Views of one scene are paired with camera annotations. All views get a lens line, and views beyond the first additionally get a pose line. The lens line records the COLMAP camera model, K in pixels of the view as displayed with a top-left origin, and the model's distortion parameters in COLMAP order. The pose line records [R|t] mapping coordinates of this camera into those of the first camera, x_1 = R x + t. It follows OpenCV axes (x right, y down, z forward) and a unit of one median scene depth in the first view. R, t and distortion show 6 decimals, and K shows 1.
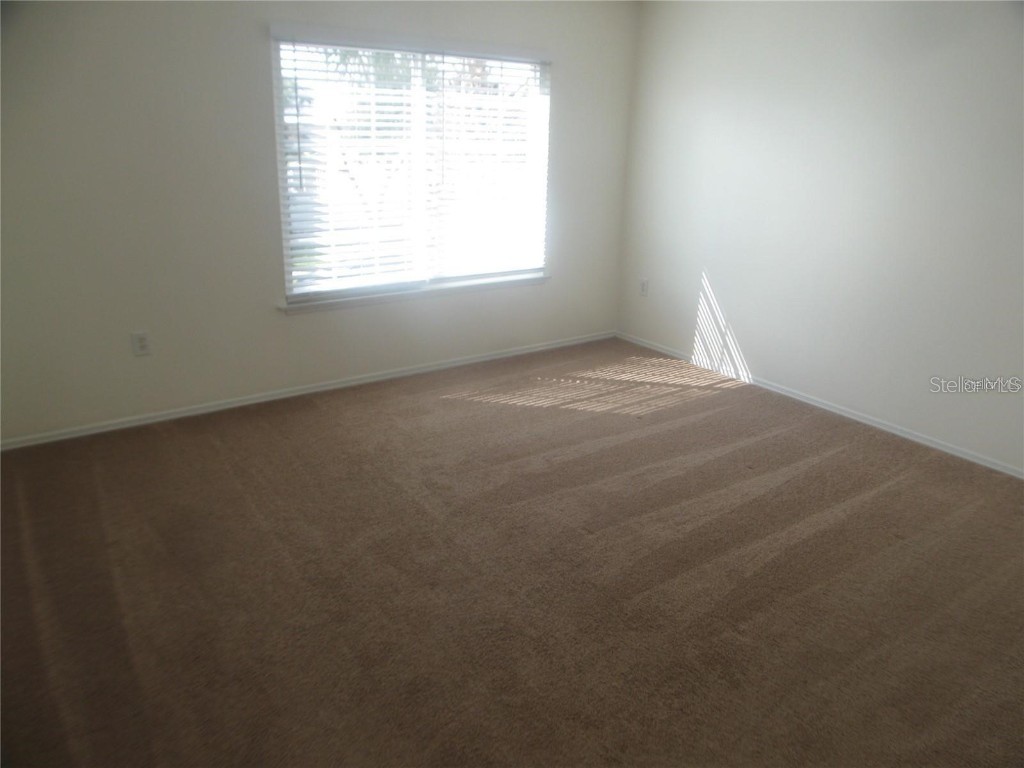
lens RADIAL K [[726.1, 0, 530.3], [0, 726.1, 392.0], [0, 0, 1]] dist [-0.164068, 0.086046]
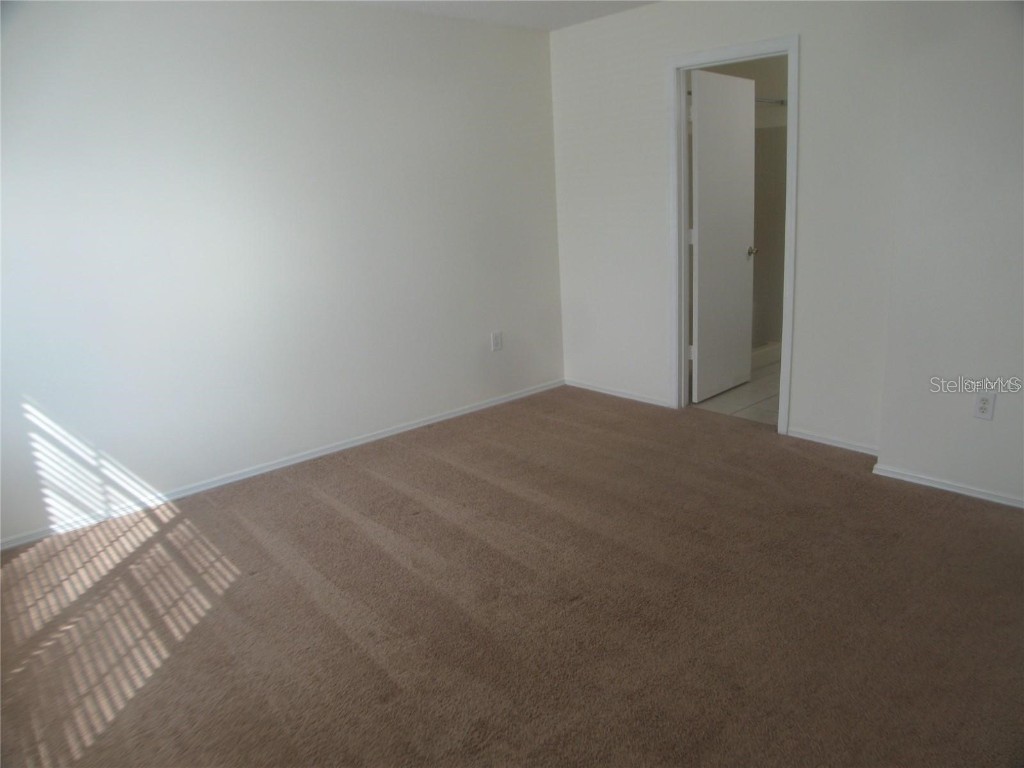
lens RADIAL K [[726.1, 0, 530.3], [0, 726.1, 392.0], [0, 0, 1]] dist [-0.164068, 0.086046]
pose [[-0.091348, -0.293216, 0.951672, -0.419082], [0.385500, 0.870742, 0.305284, -0.197223], [-0.918175, 0.394757, 0.033494, 0.567313]]
